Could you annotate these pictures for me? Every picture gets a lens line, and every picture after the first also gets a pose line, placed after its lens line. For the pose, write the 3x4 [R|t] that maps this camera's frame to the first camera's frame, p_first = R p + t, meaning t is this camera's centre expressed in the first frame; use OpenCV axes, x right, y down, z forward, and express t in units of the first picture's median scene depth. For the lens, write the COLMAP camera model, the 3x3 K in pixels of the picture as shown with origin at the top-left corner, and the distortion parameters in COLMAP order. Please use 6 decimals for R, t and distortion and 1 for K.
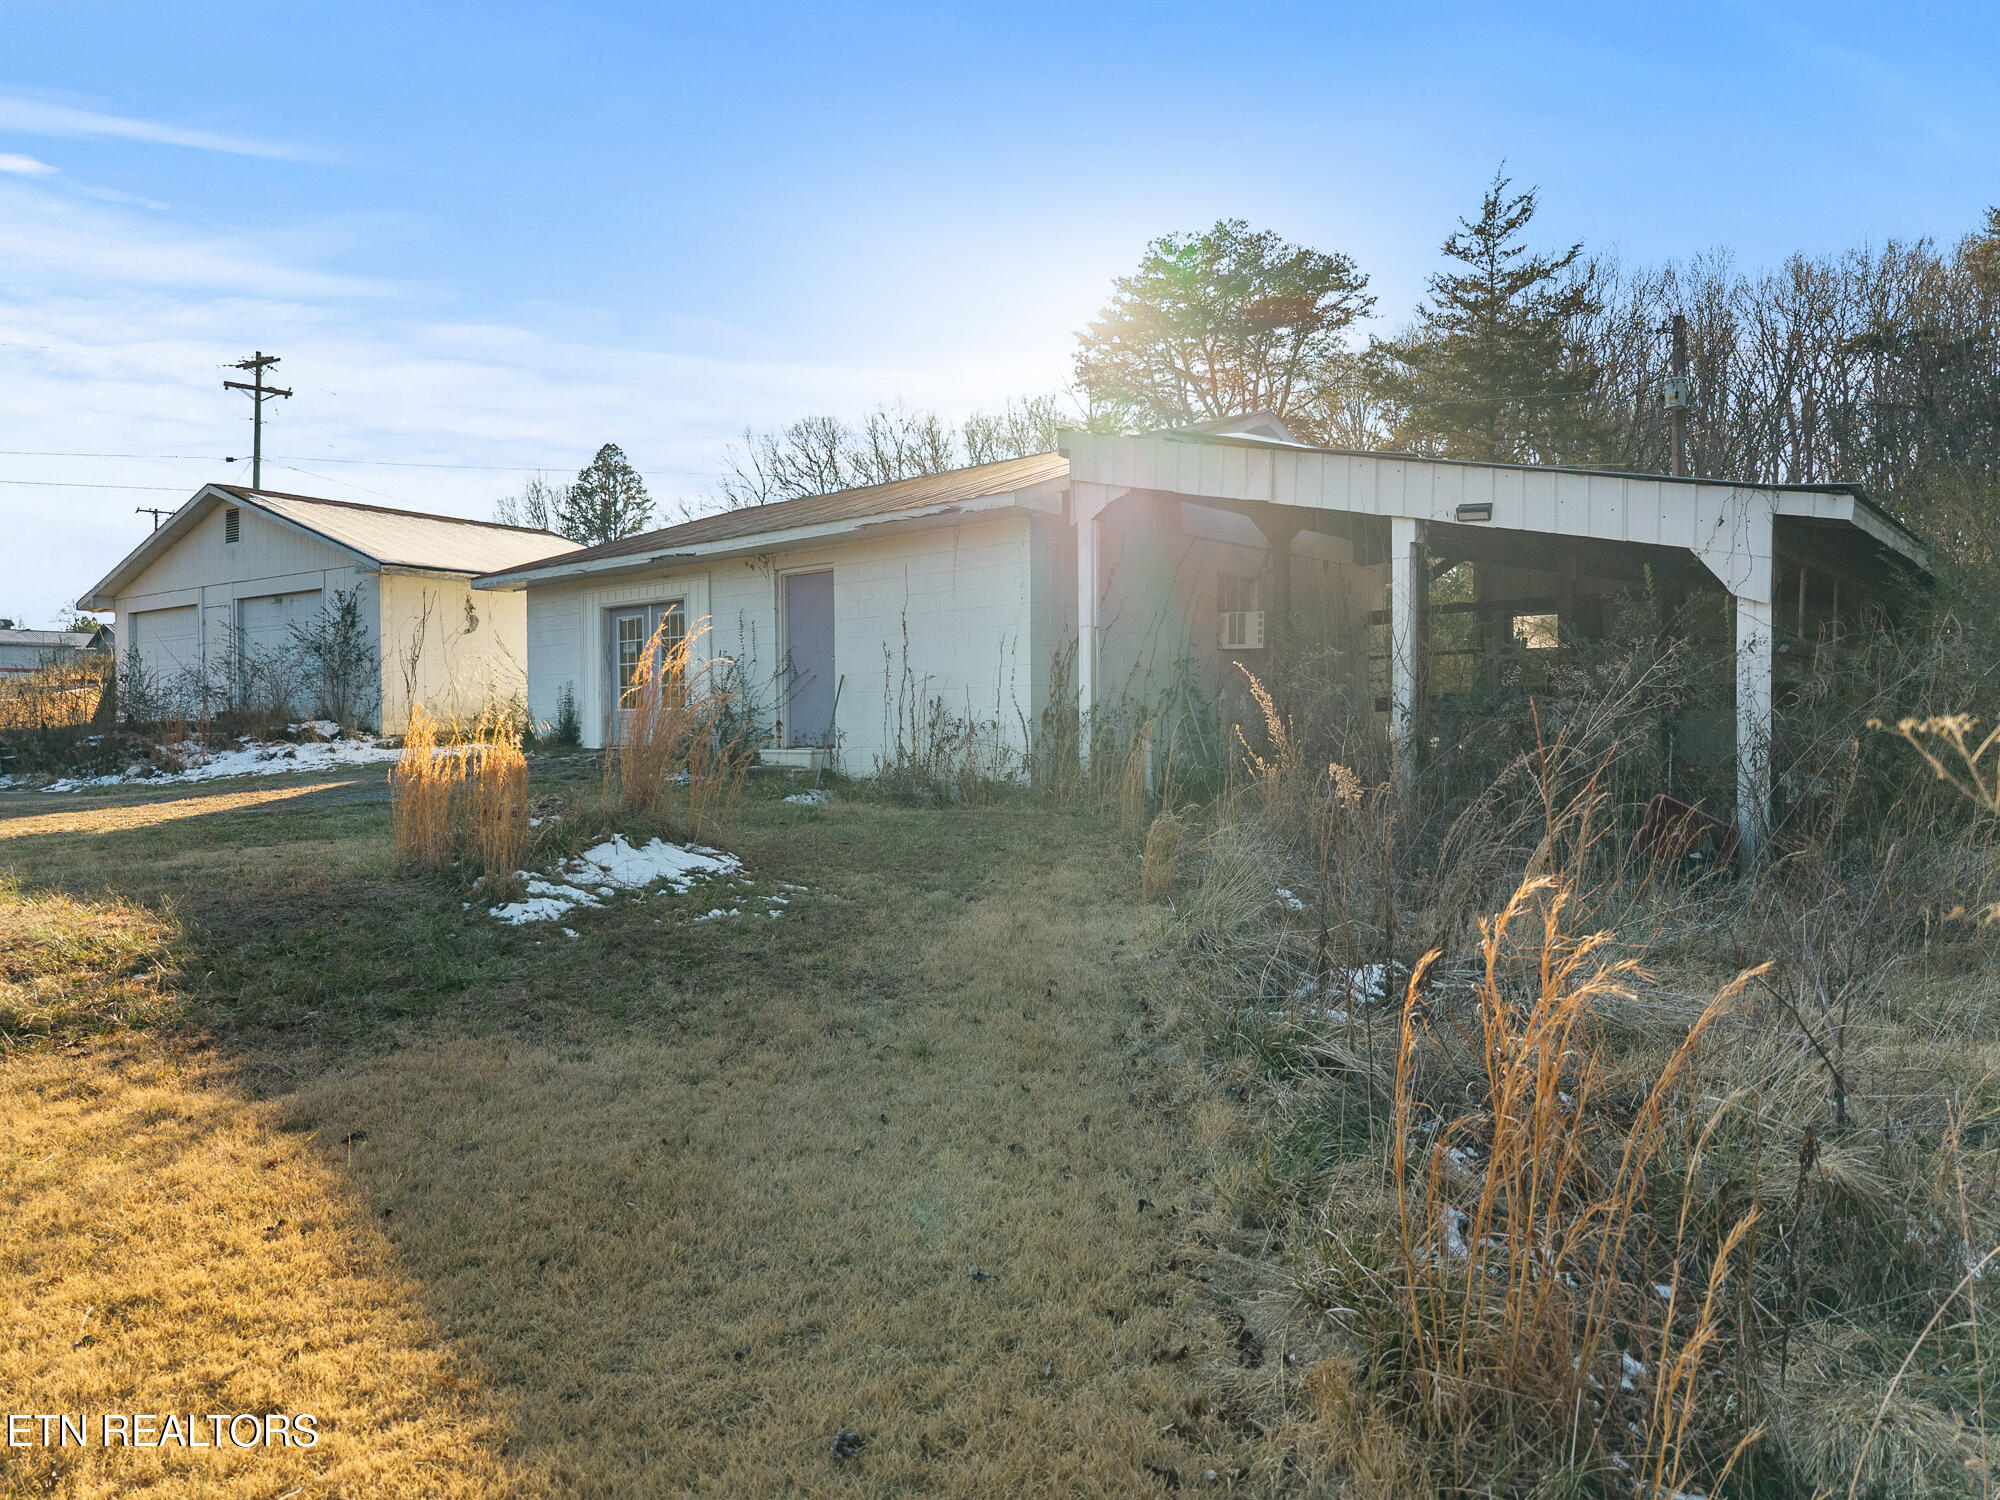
lens RADIAL K [[1391.2, 0, 1000.0], [0, 1391.2, 750.0], [0, 0, 1]] dist [0.001393, -0.000755]
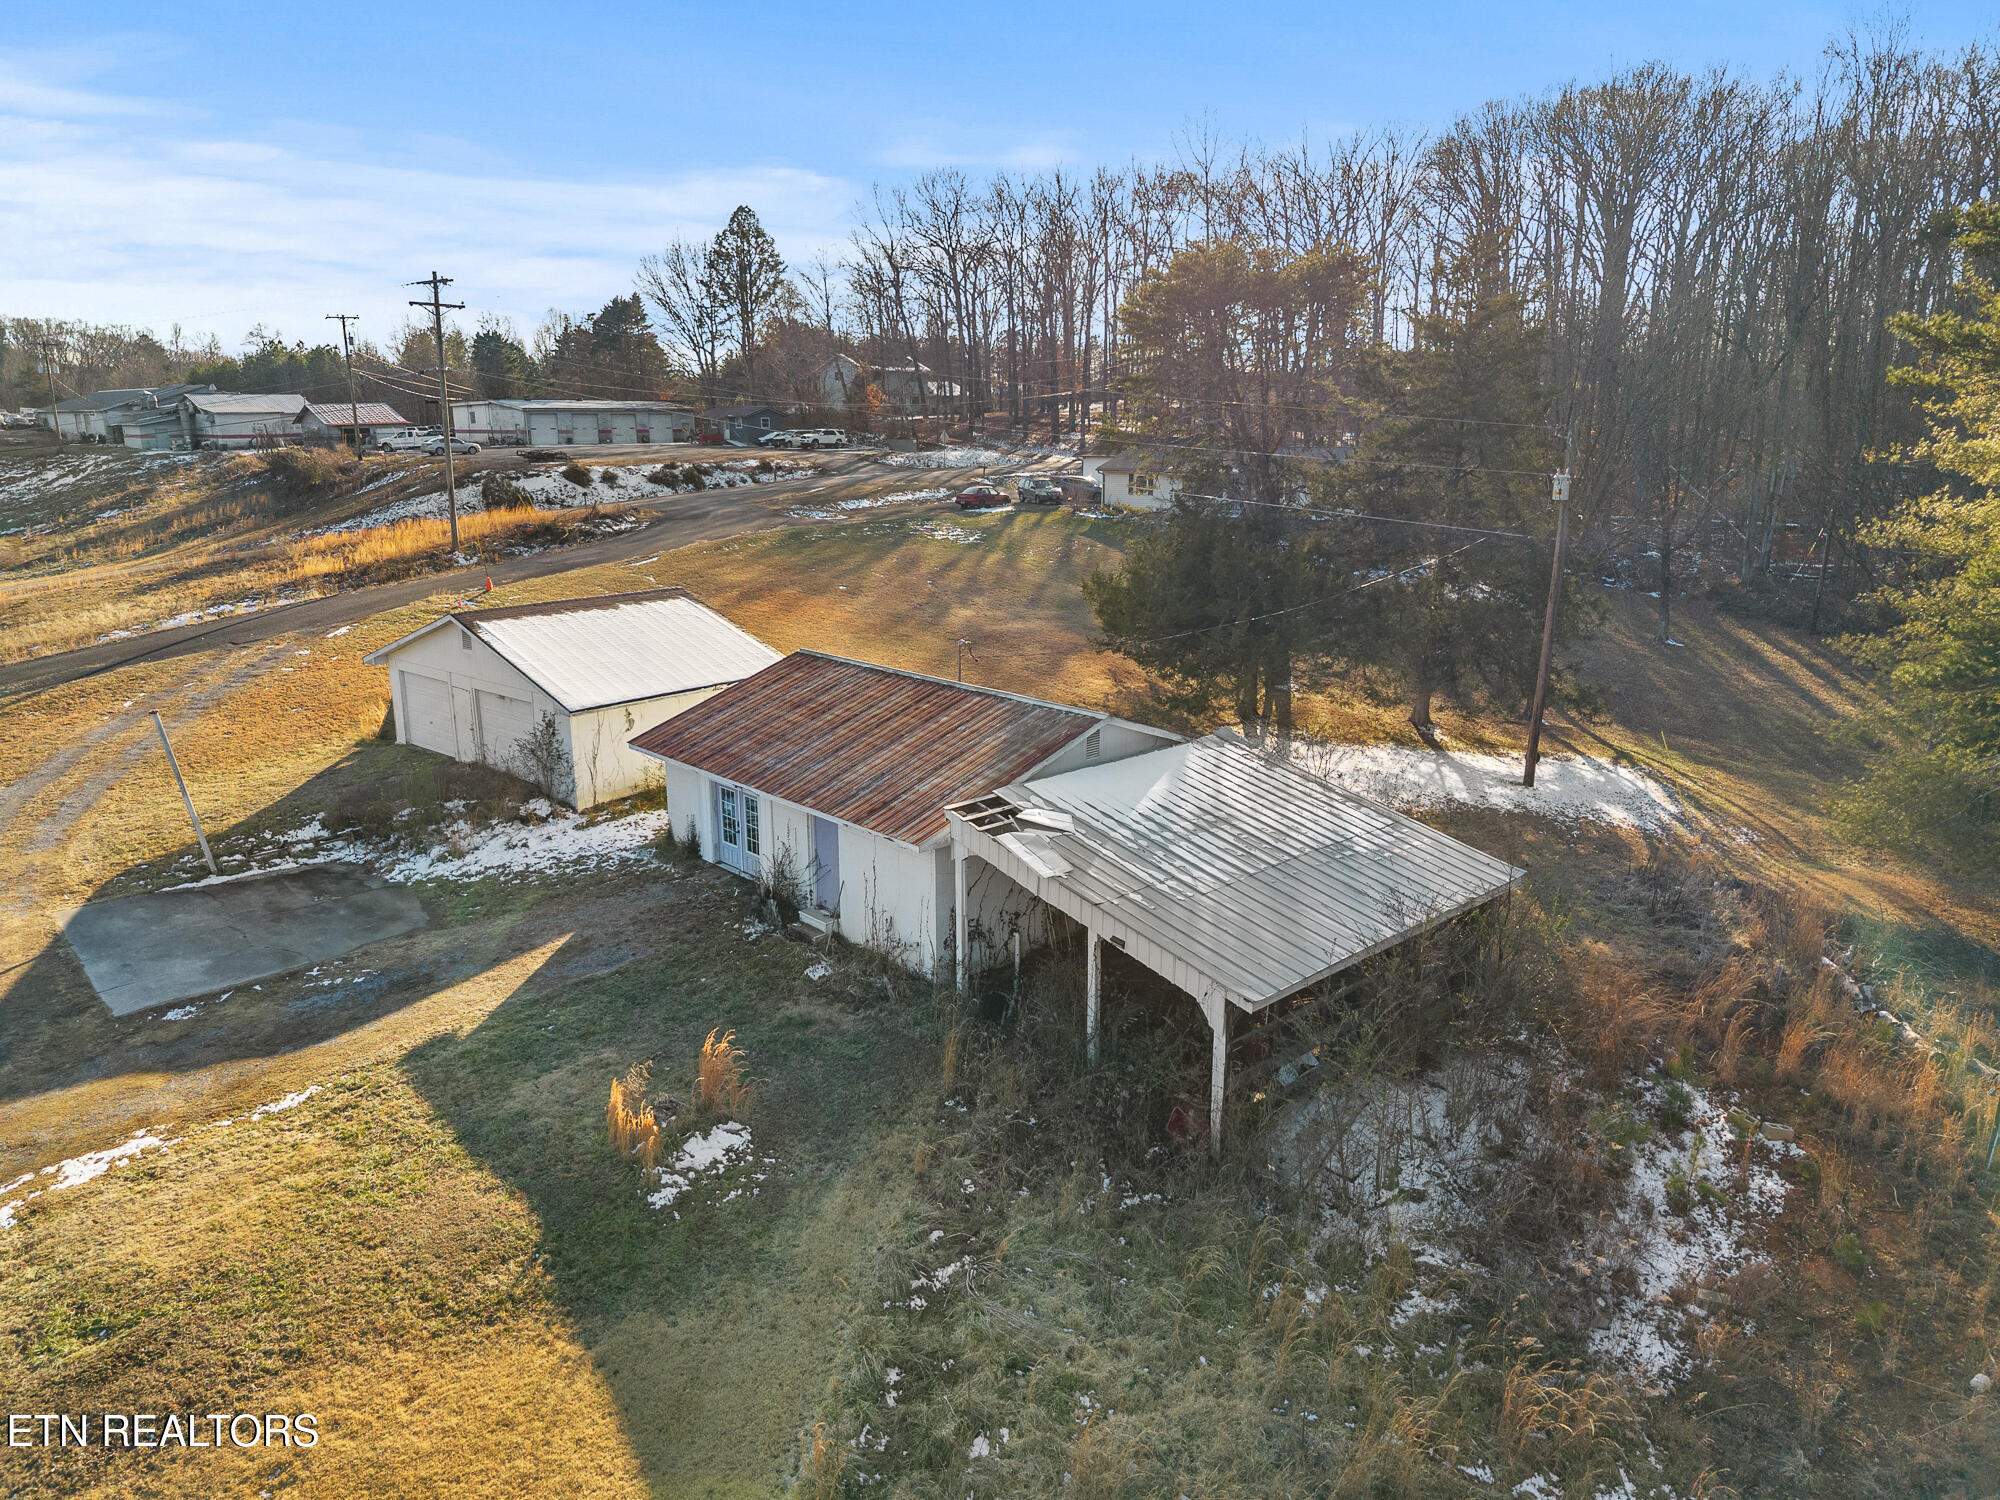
lens RADIAL K [[1391.2, 0, 1000.0], [0, 1391.2, 750.0], [0, 0, 1]] dist [0.001393, -0.000755]
pose [[0.993972, 0.027089, -0.106233, 0.178846], [-0.001783, 0.972859, 0.231390, -0.424779], [0.109618, -0.229806, 0.967044, -0.413868]]
